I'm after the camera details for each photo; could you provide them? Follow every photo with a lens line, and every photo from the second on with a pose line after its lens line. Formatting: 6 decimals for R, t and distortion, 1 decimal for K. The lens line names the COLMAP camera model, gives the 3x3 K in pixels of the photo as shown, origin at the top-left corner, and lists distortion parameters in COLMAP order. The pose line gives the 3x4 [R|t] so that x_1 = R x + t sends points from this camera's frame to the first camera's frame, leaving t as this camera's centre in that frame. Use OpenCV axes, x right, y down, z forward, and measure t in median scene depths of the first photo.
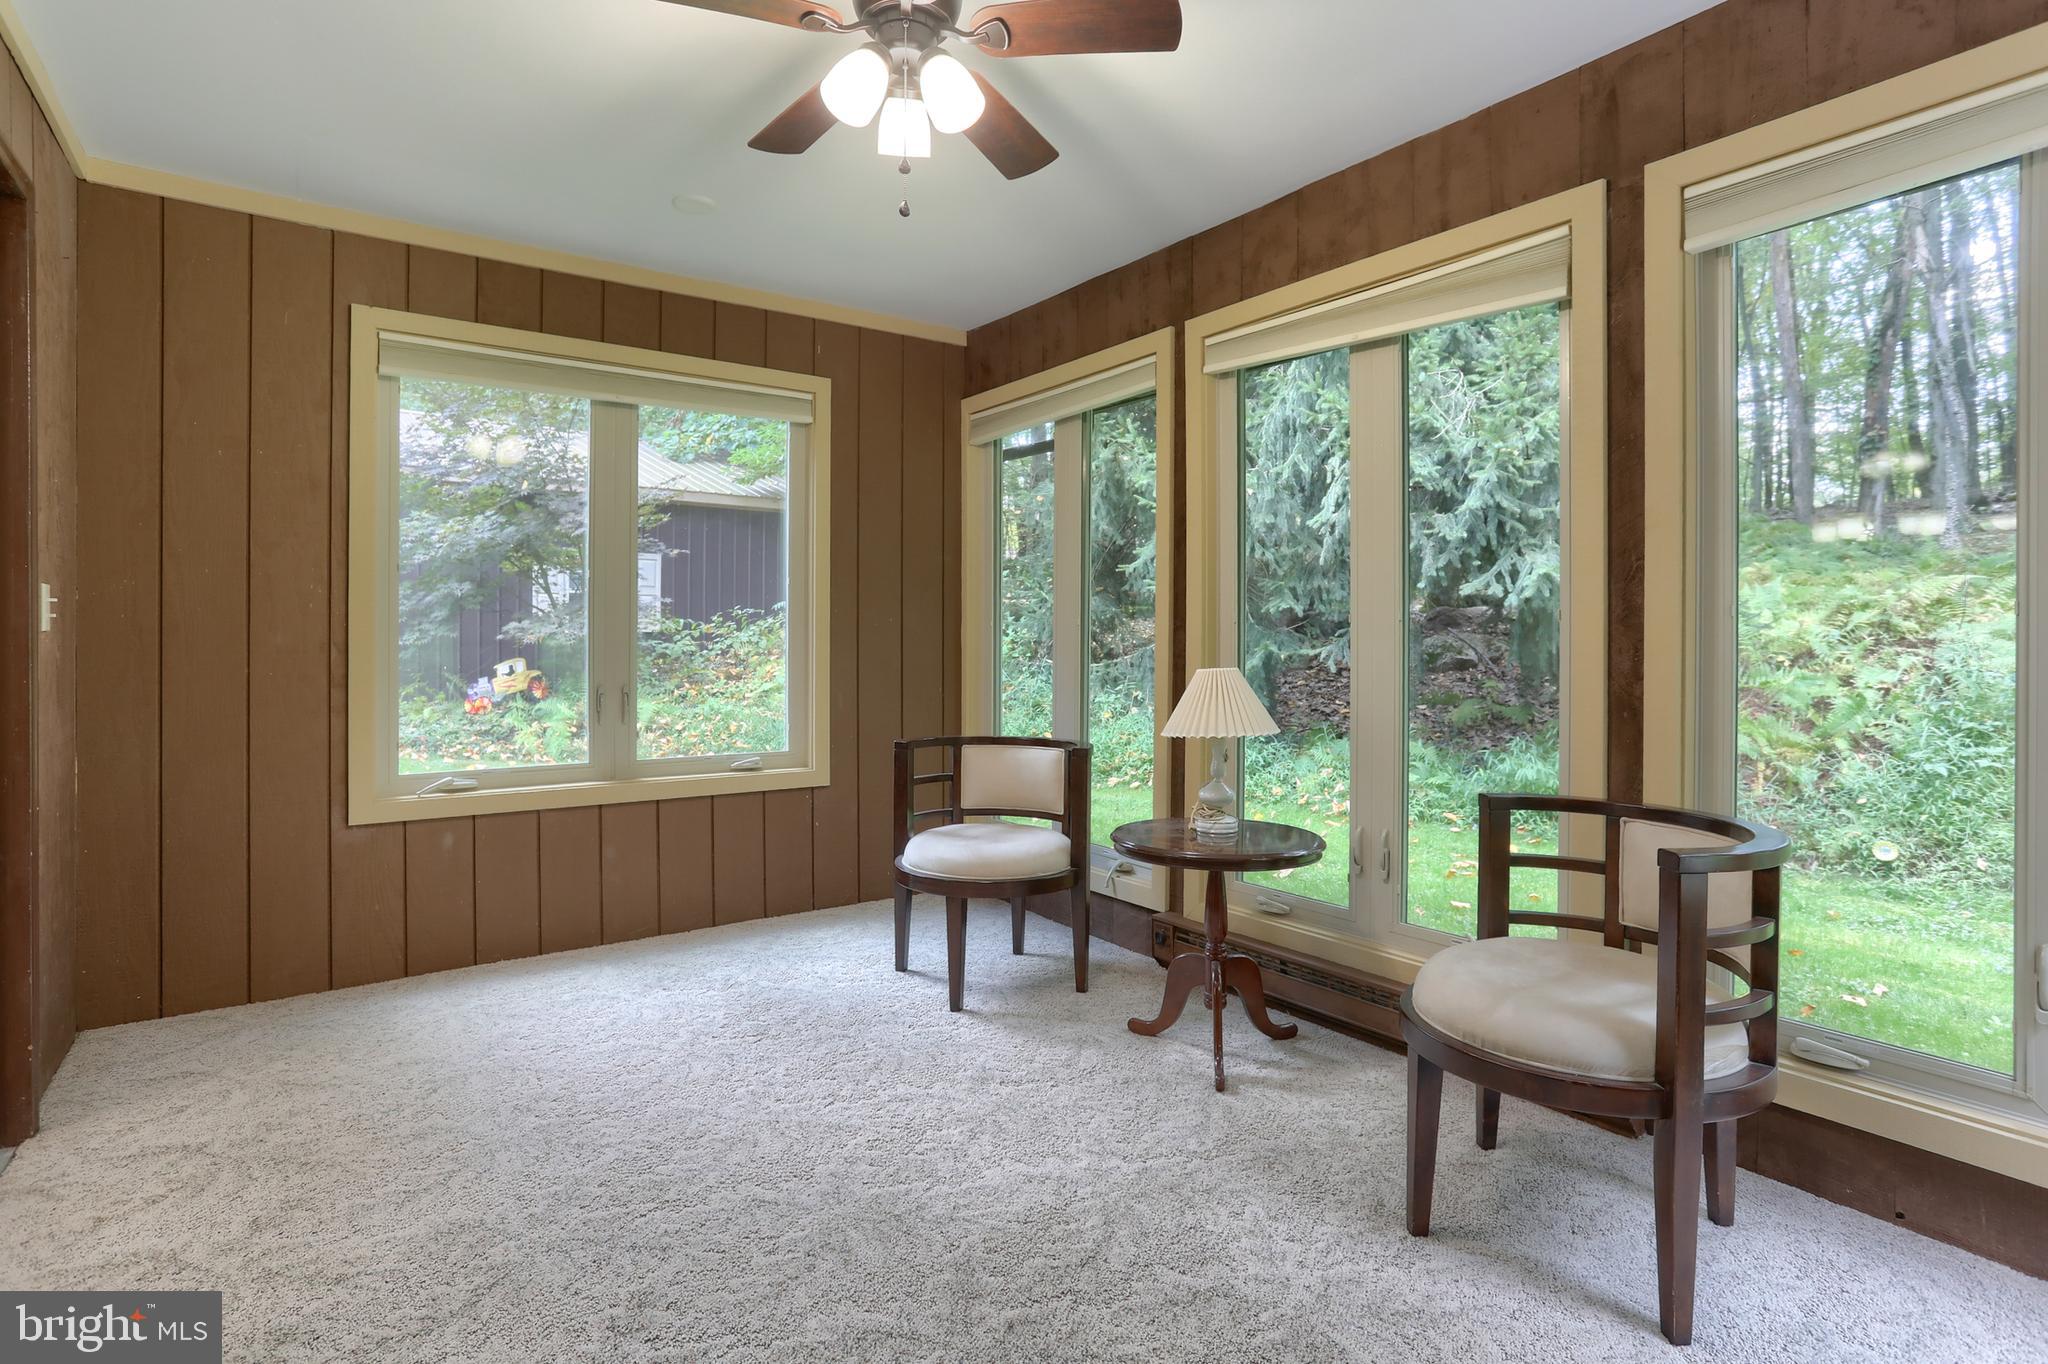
lens RADIAL K [[1031.3, 0, 973.2], [0, 1031.3, 646.6], [0, 0, 1]] dist [-0.055125, 0.026590]
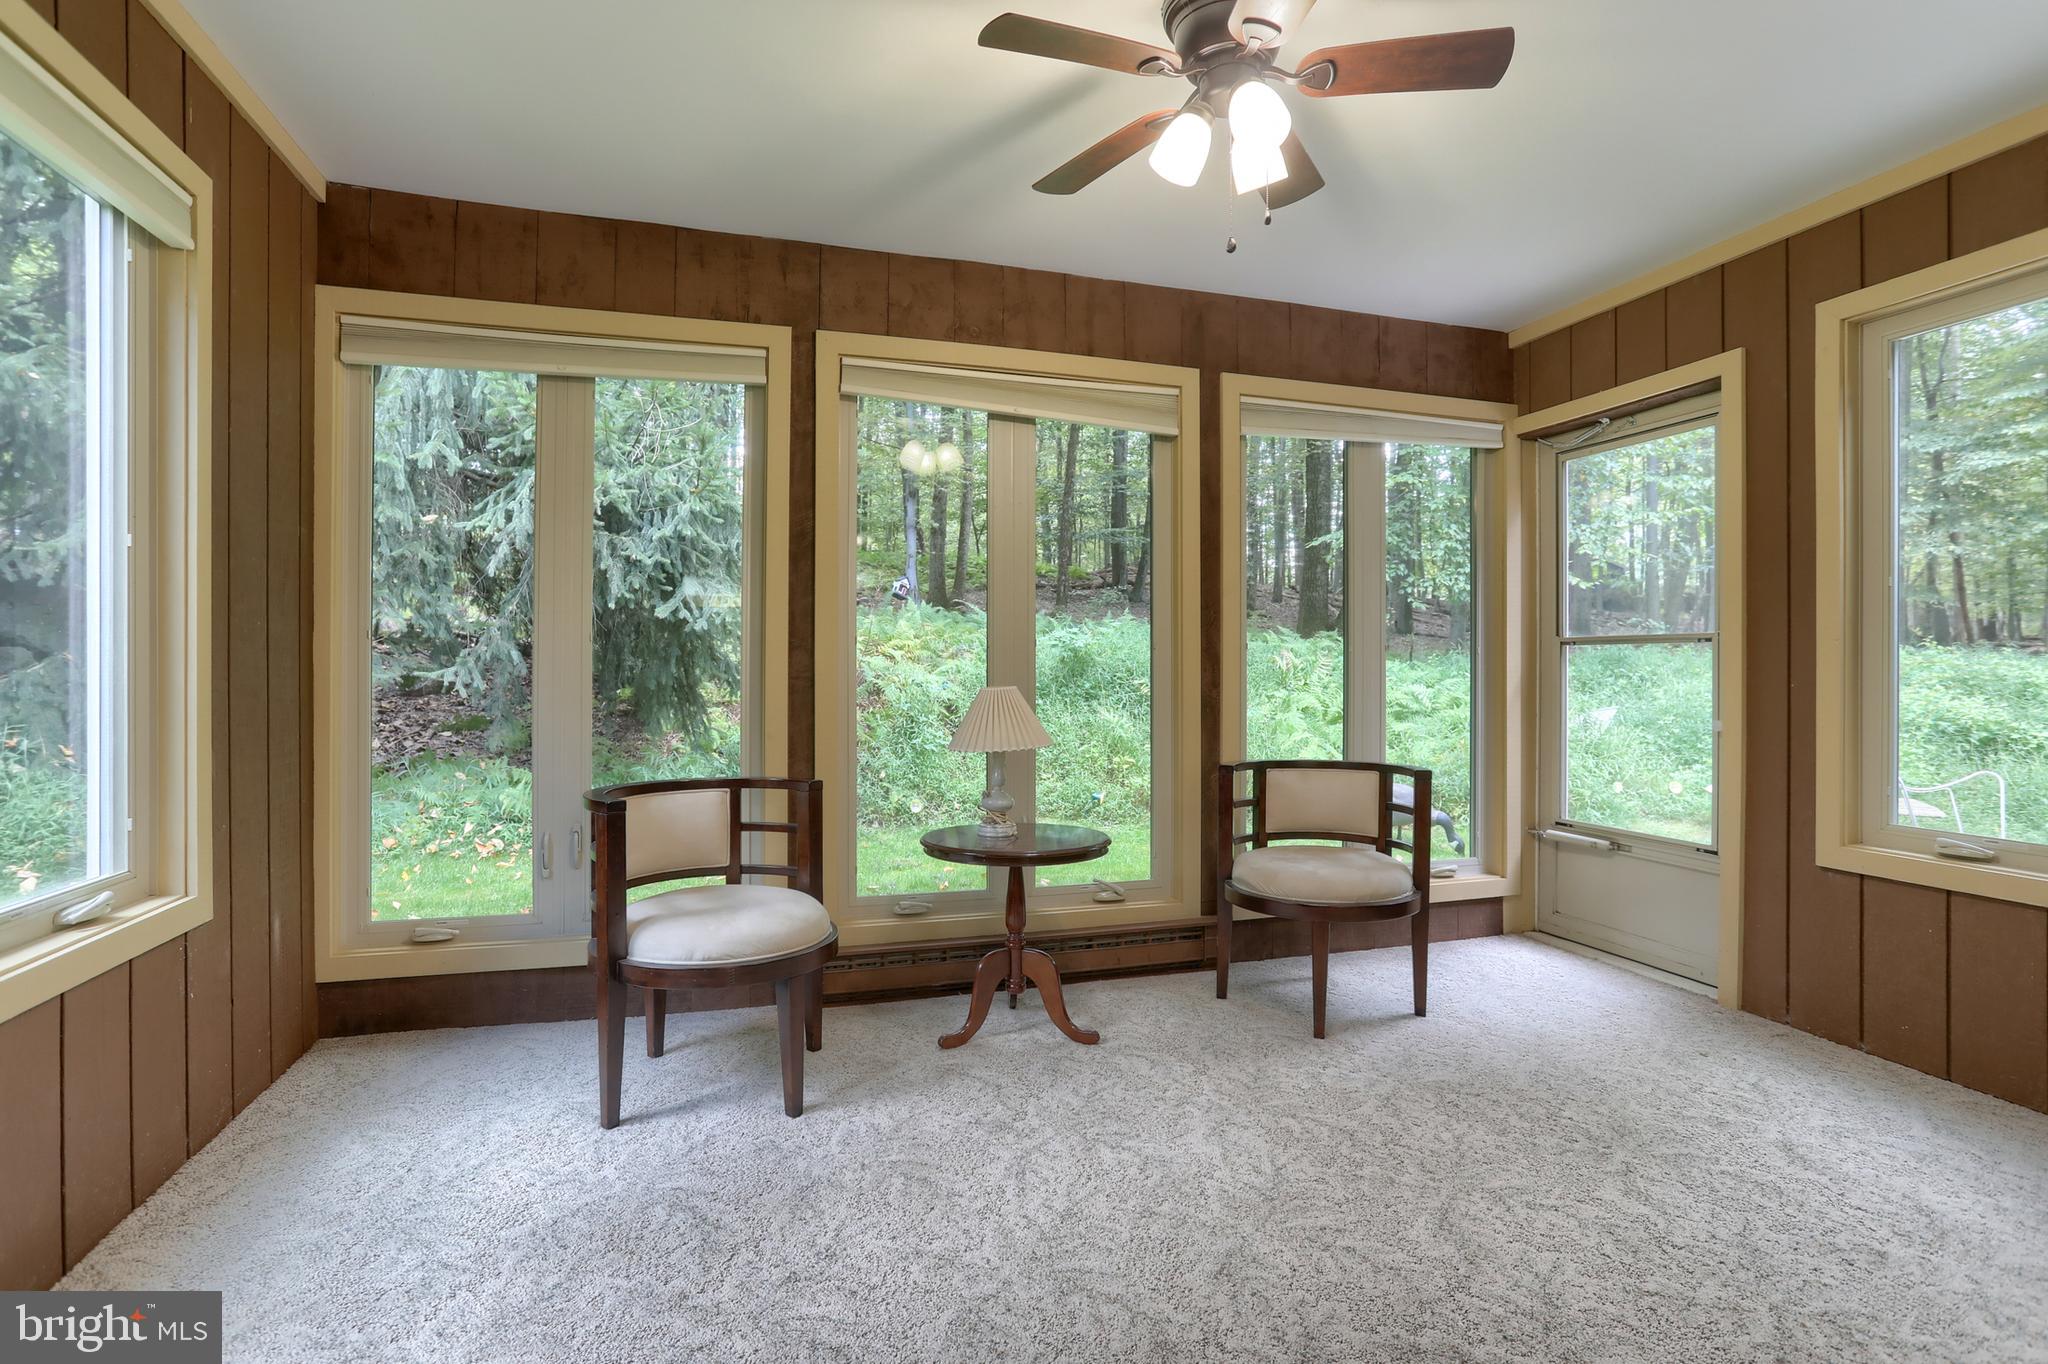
lens RADIAL K [[1031.3, 0, 1042.2], [0, 1031.3, 677.8], [0, 0, 1]] dist [-0.055125, 0.026590]
pose [[0.283454, -0.010685, 0.958926, -0.804942], [0.000876, 0.999940, 0.010883, -0.000739], [-0.958985, -0.002244, 0.283446, 0.639765]]
